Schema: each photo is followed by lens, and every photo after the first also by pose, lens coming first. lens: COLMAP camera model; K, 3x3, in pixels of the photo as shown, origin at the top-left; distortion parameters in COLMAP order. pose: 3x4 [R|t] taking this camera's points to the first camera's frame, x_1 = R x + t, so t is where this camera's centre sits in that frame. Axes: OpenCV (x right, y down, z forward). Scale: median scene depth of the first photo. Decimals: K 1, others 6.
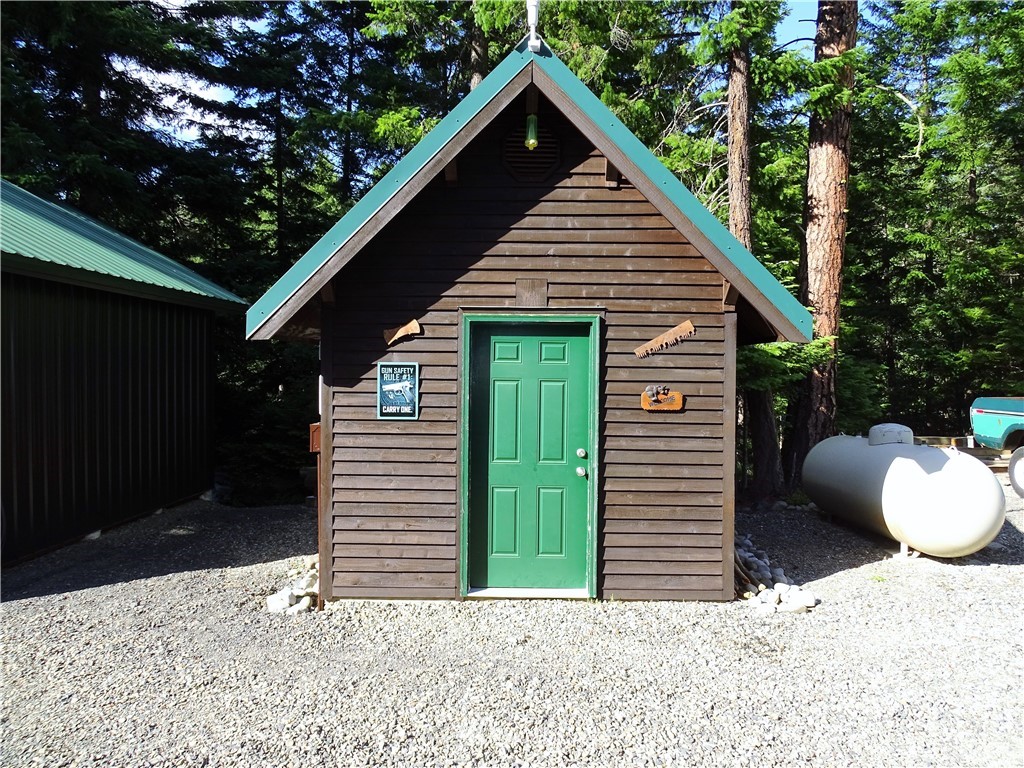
lens RADIAL K [[725.9, 0, 512.0], [0, 725.9, 384.0], [0, 0, 1]] dist [0.003503, -0.003599]
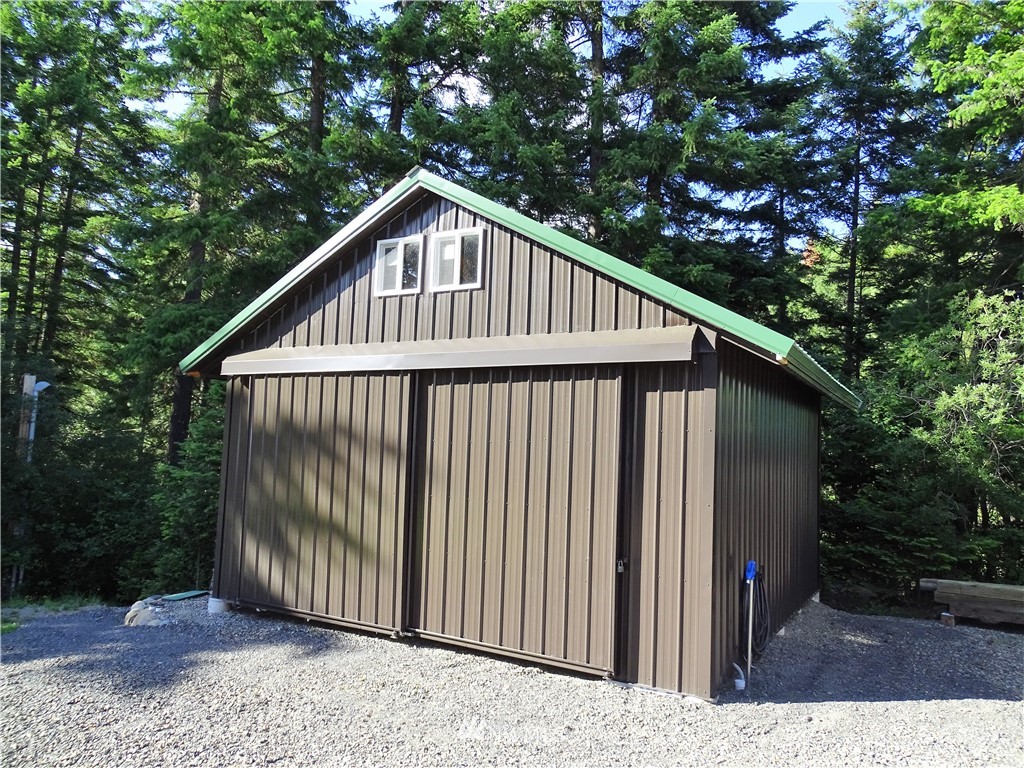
lens RADIAL K [[725.9, 0, 512.0], [0, 725.9, 384.0], [0, 0, 1]] dist [0.003503, -0.003599]
pose [[0.882181, -0.004439, -0.470890, -0.406331], [-0.054222, 0.992347, -0.110935, 0.000212], [0.467779, 0.123397, 0.875189, -0.088758]]
